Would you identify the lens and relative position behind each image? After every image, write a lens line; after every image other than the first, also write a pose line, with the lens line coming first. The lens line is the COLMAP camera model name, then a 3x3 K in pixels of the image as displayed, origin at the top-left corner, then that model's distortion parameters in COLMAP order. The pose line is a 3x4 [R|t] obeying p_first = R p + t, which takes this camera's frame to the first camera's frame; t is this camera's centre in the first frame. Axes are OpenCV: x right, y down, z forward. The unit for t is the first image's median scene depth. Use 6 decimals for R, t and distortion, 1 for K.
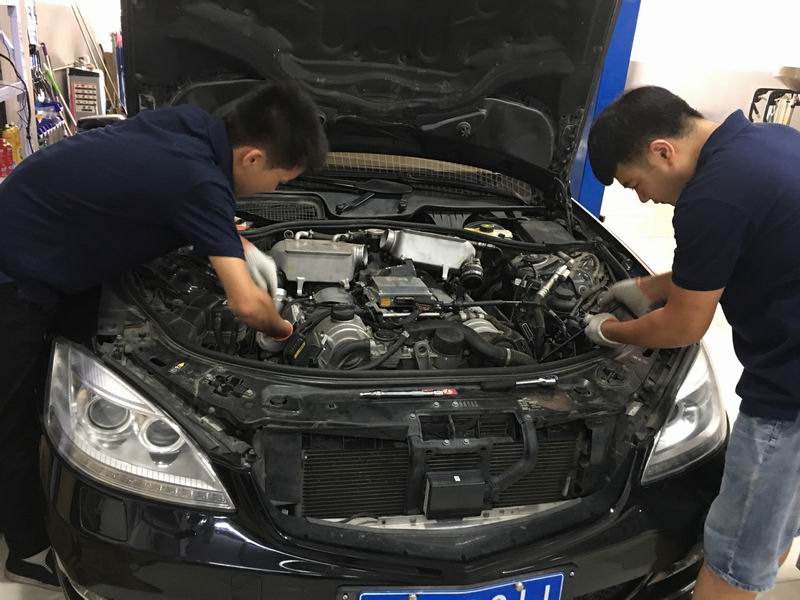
lens RADIAL K [[663.2, 0, 399.2], [0, 663.2, 299.5], [0, 0, 1]] dist [0.045460, -0.035730]
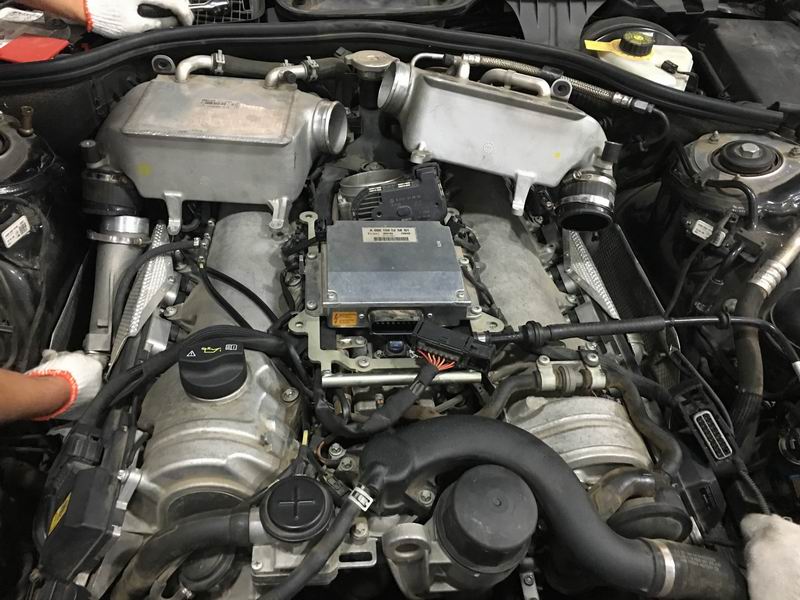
lens RADIAL K [[663.2, 0, 401.6], [0, 663.2, 300.7], [0, 0, 1]] dist [0.045460, -0.035730]
pose [[0.990336, 0.086334, -0.108543, 0.046154], [-0.037452, 0.920025, 0.390066, -0.134811], [0.133539, -0.382231, 0.914367, 0.581021]]
